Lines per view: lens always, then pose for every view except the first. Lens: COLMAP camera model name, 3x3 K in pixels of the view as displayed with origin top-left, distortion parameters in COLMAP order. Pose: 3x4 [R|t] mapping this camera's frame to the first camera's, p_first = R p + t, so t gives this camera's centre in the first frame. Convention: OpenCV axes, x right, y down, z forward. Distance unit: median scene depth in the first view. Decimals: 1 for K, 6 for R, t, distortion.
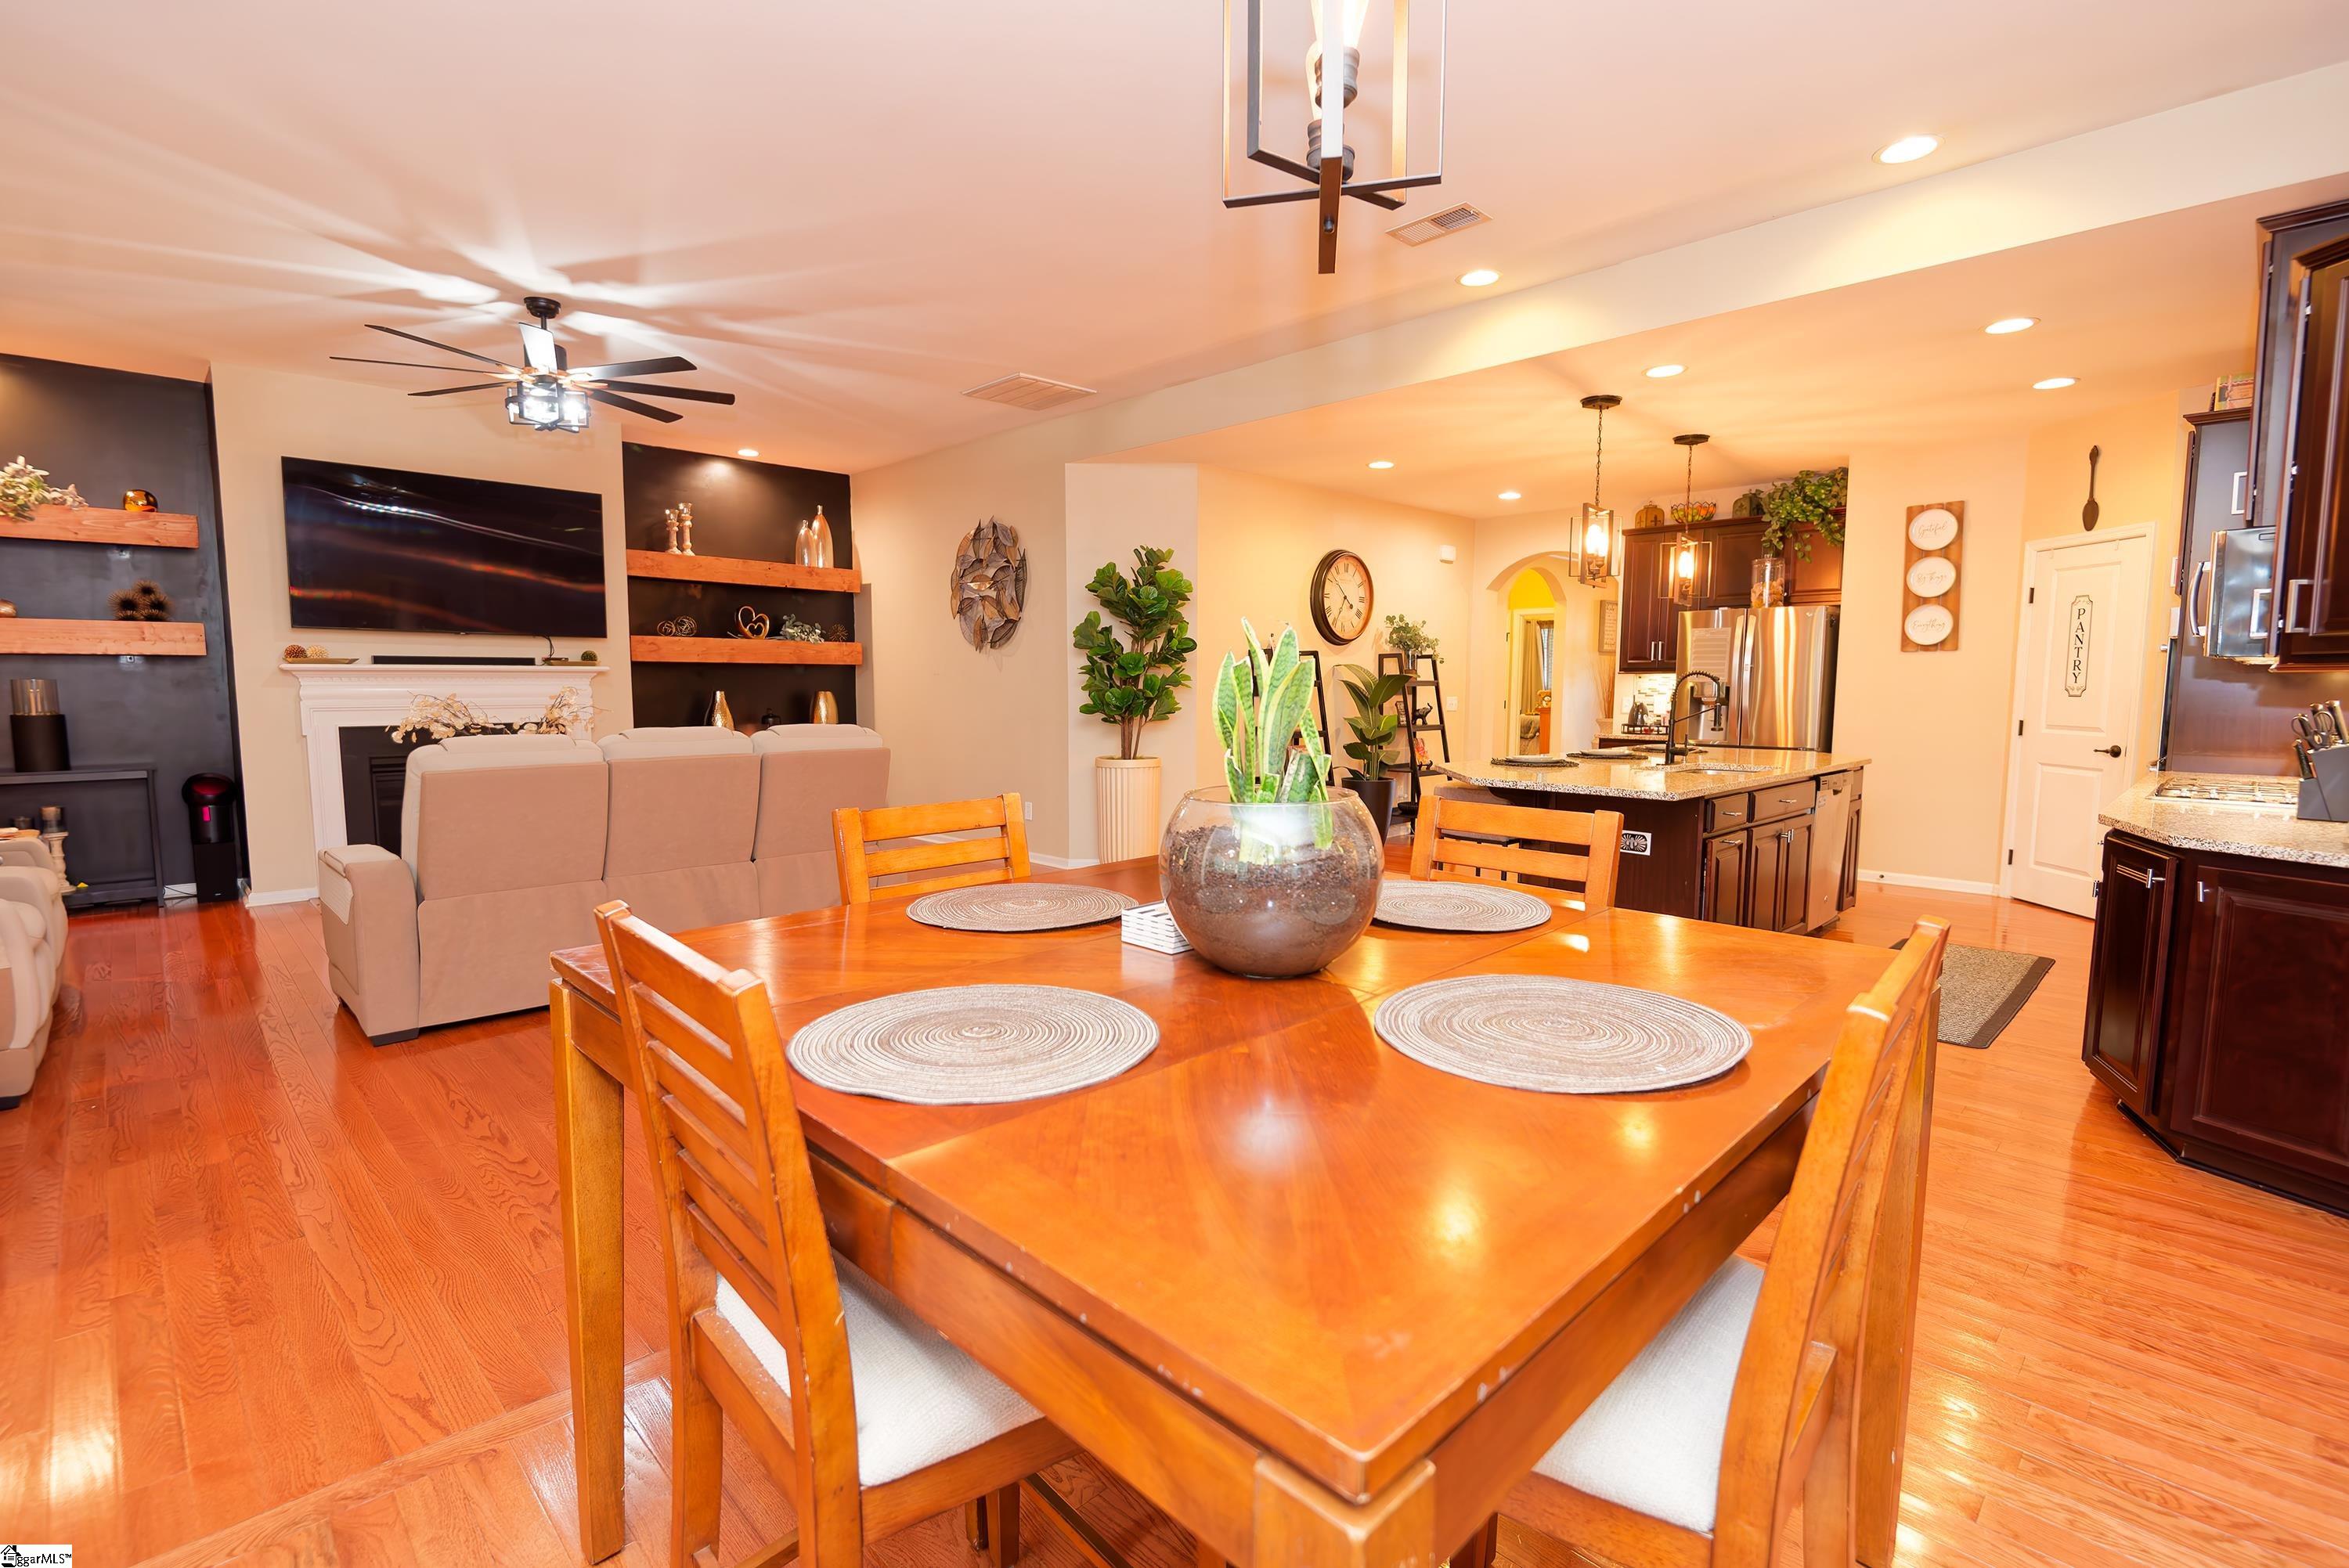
lens RADIAL K [[1052.6, 0, 1174.5], [0, 1052.6, 784.0], [0, 0, 1]] dist [0.001200, -0.006447]
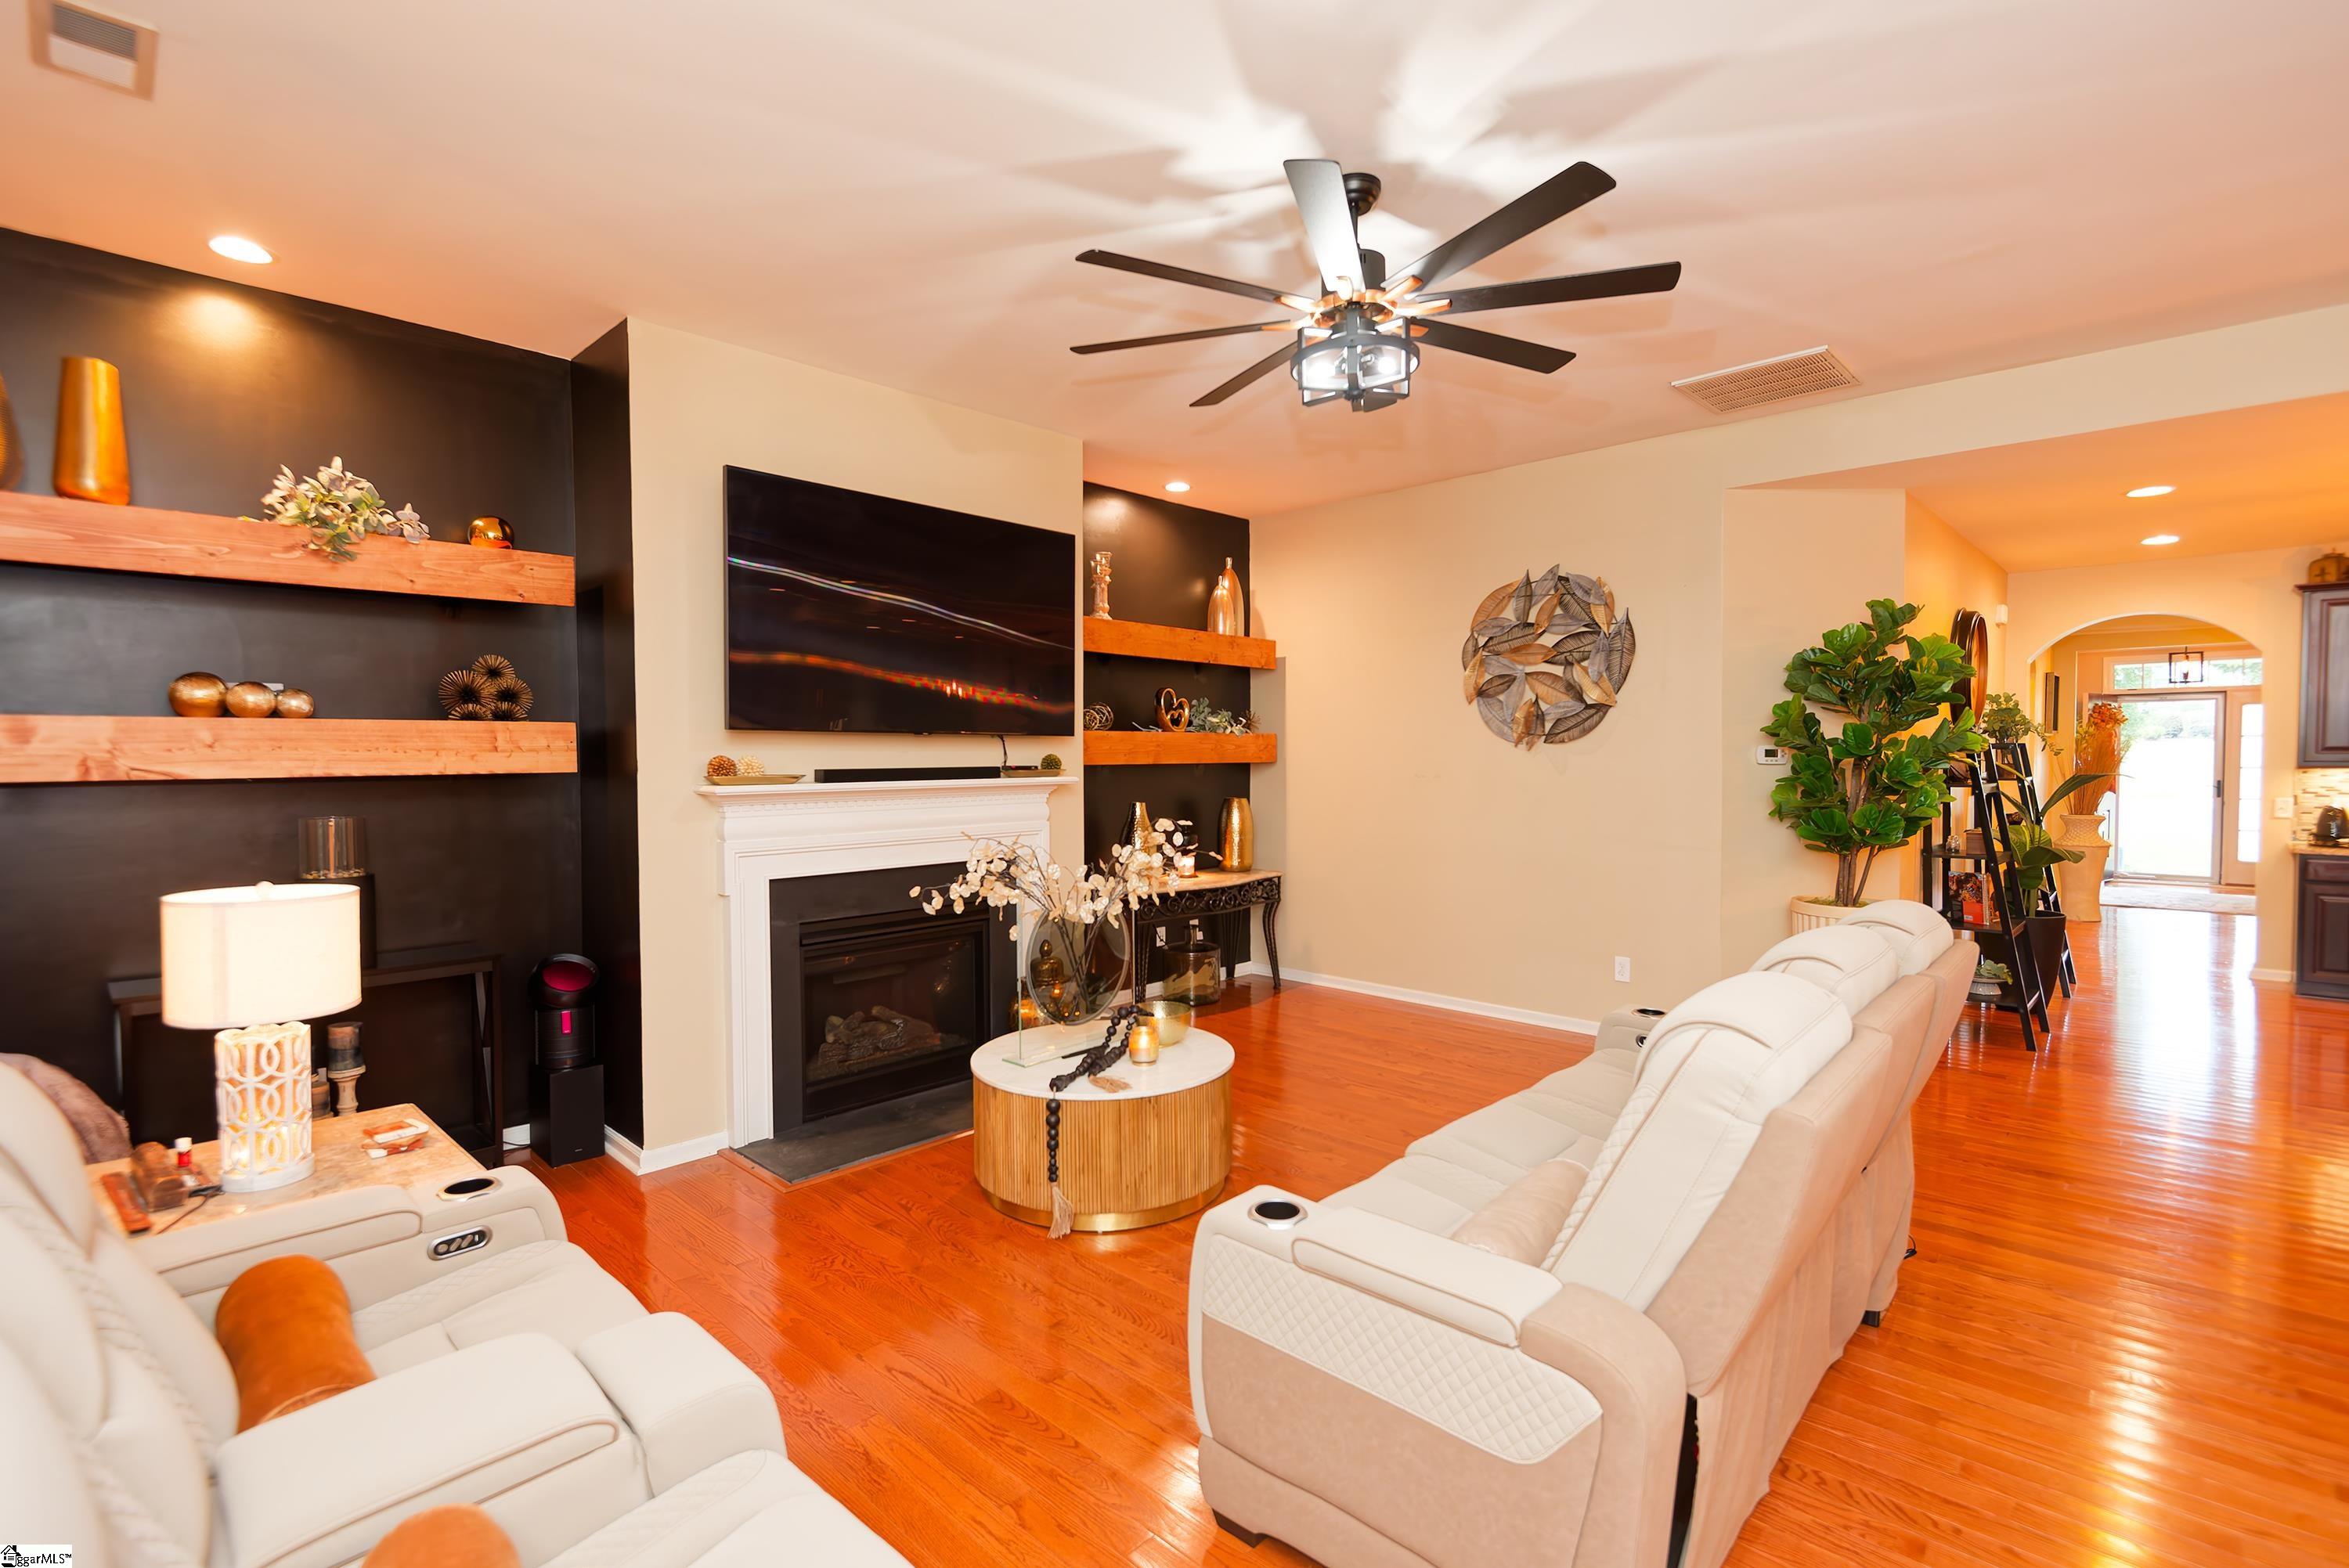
lens RADIAL K [[1072.6, 0, 1174.5], [0, 1072.6, 784.0], [0, 0, 1]] dist [0.006070, -0.009291]
pose [[0.999713, -0.008633, 0.022368, -0.454861], [0.010153, 0.997583, -0.068742, -0.053233], [-0.021720, 0.068949, 0.997384, 0.269111]]
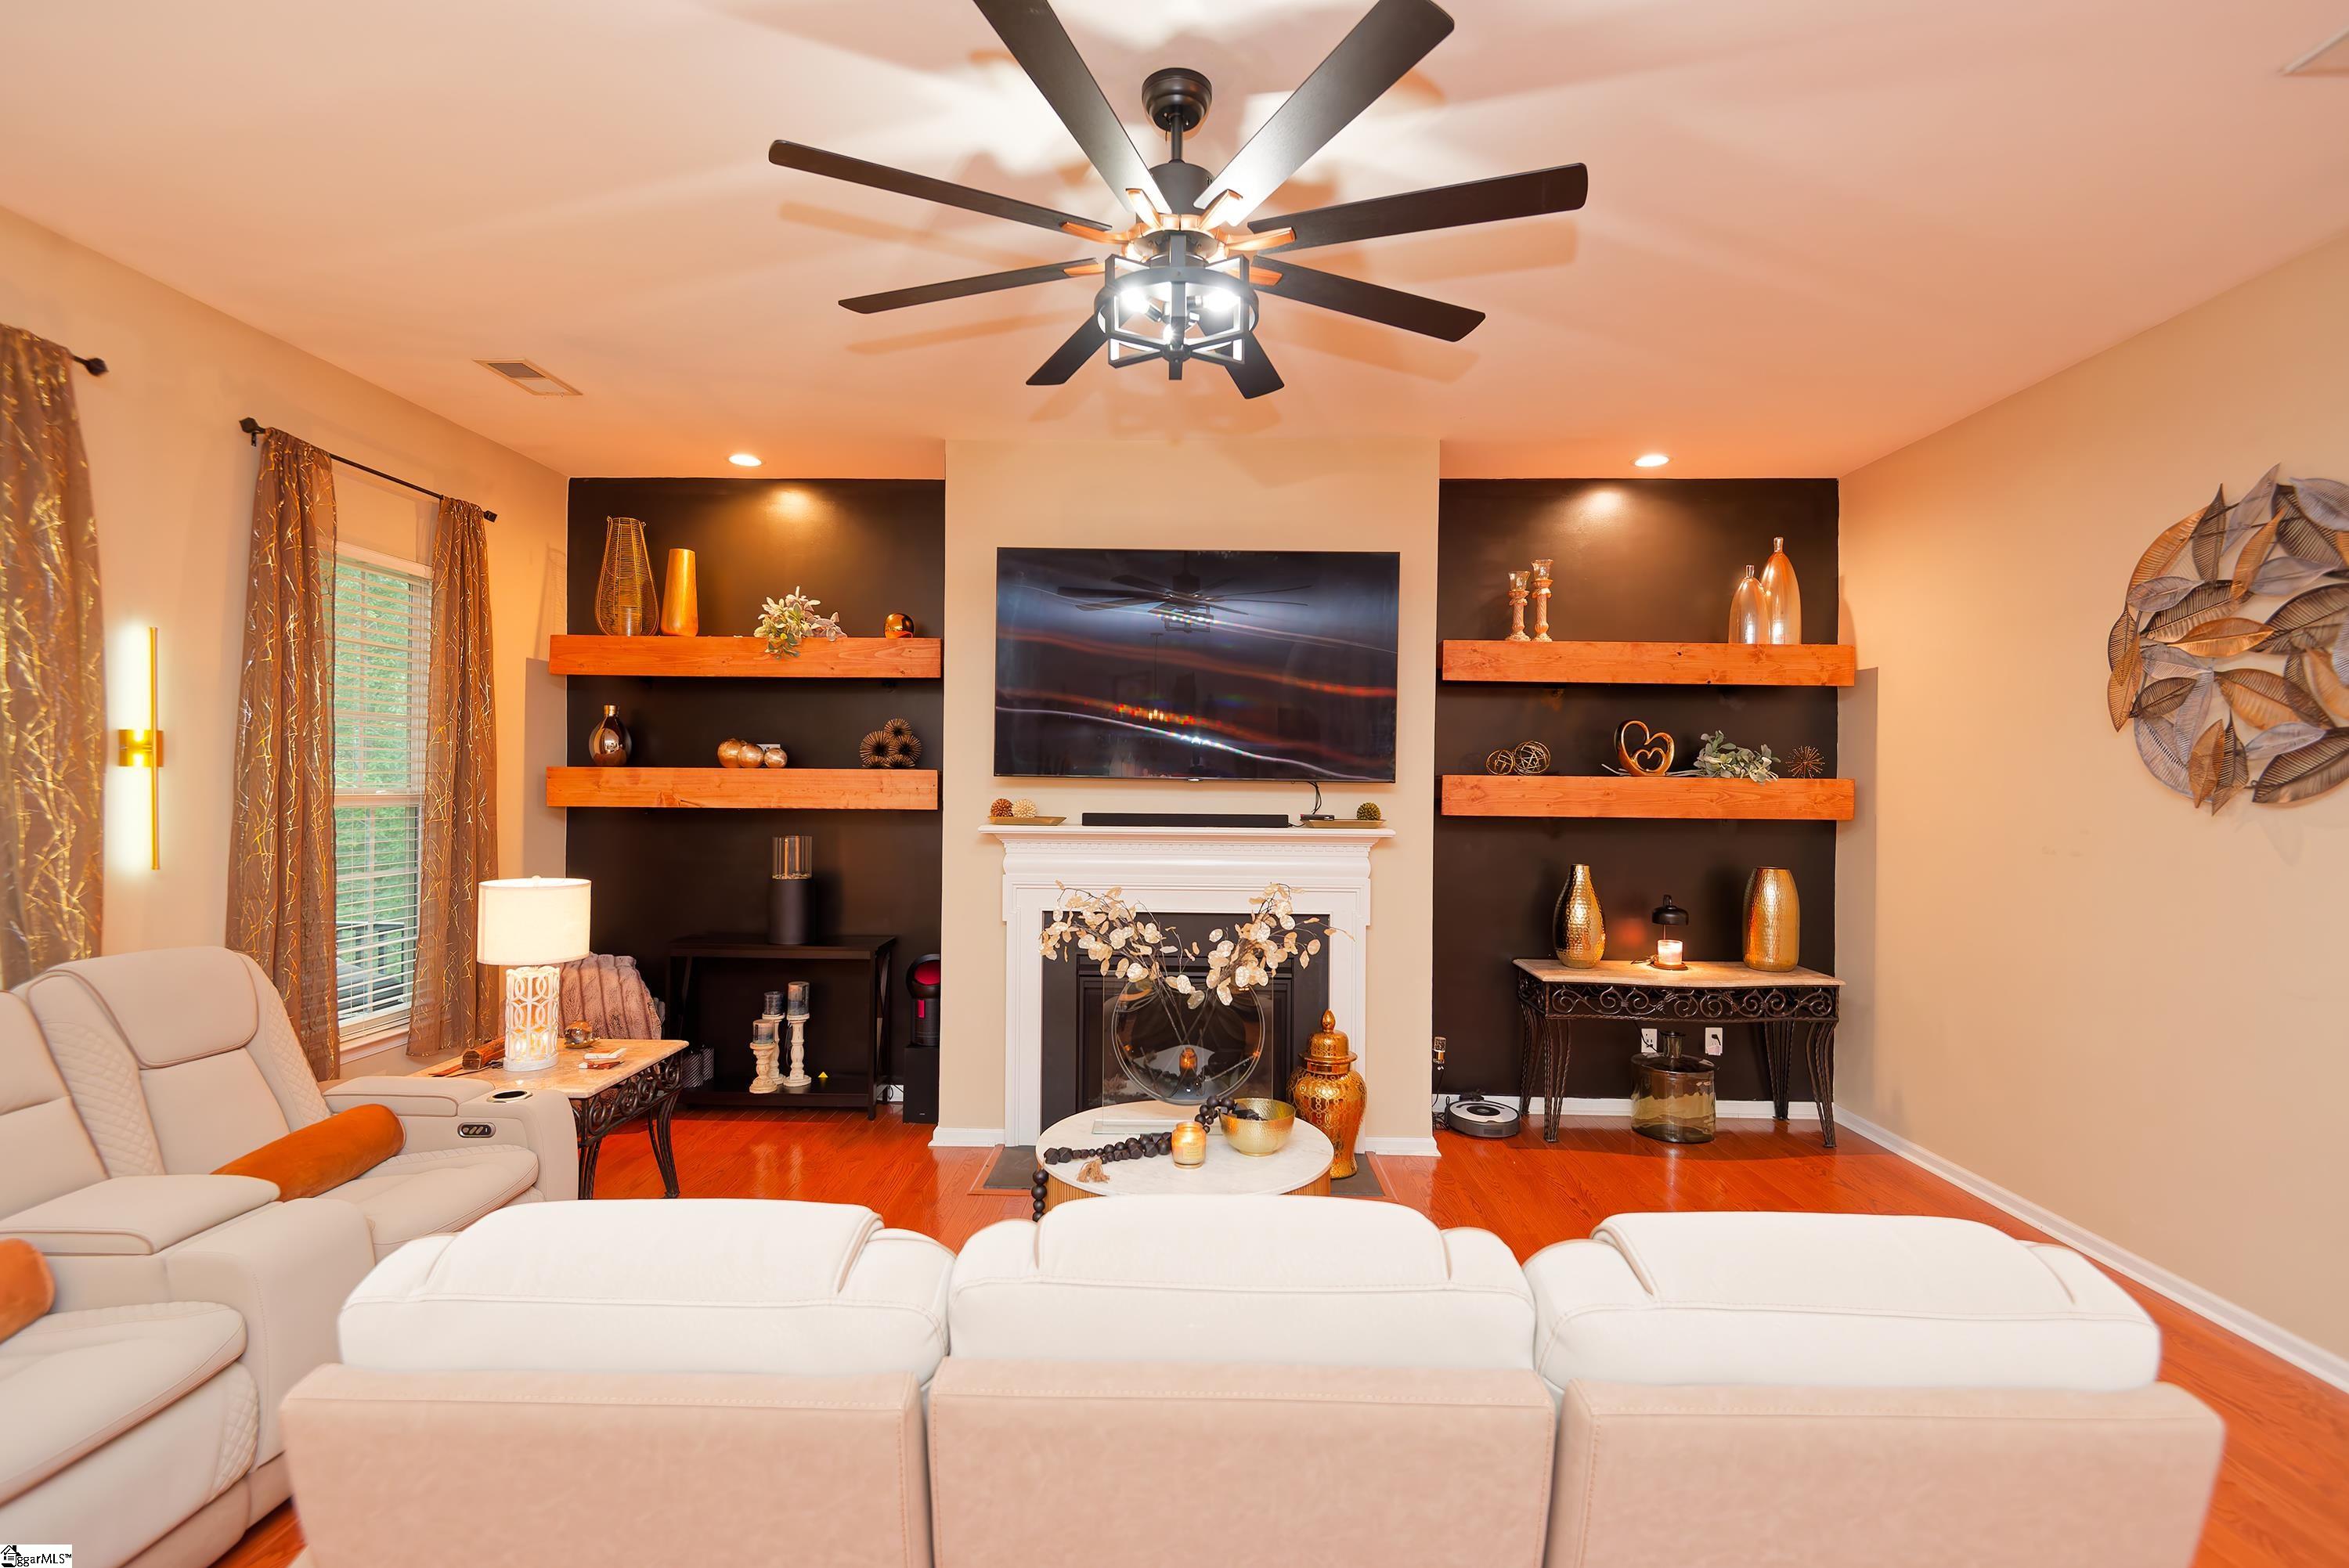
lens RADIAL K [[1072.6, 0, 1174.5], [0, 1072.6, 784.0], [0, 0, 1]] dist [0.006070, -0.009291]
pose [[0.688223, 0.002828, -0.725494, -0.164871], [-0.078927, 0.994349, -0.070995, -0.078219], [0.721193, 0.106122, 0.684557, 0.450467]]
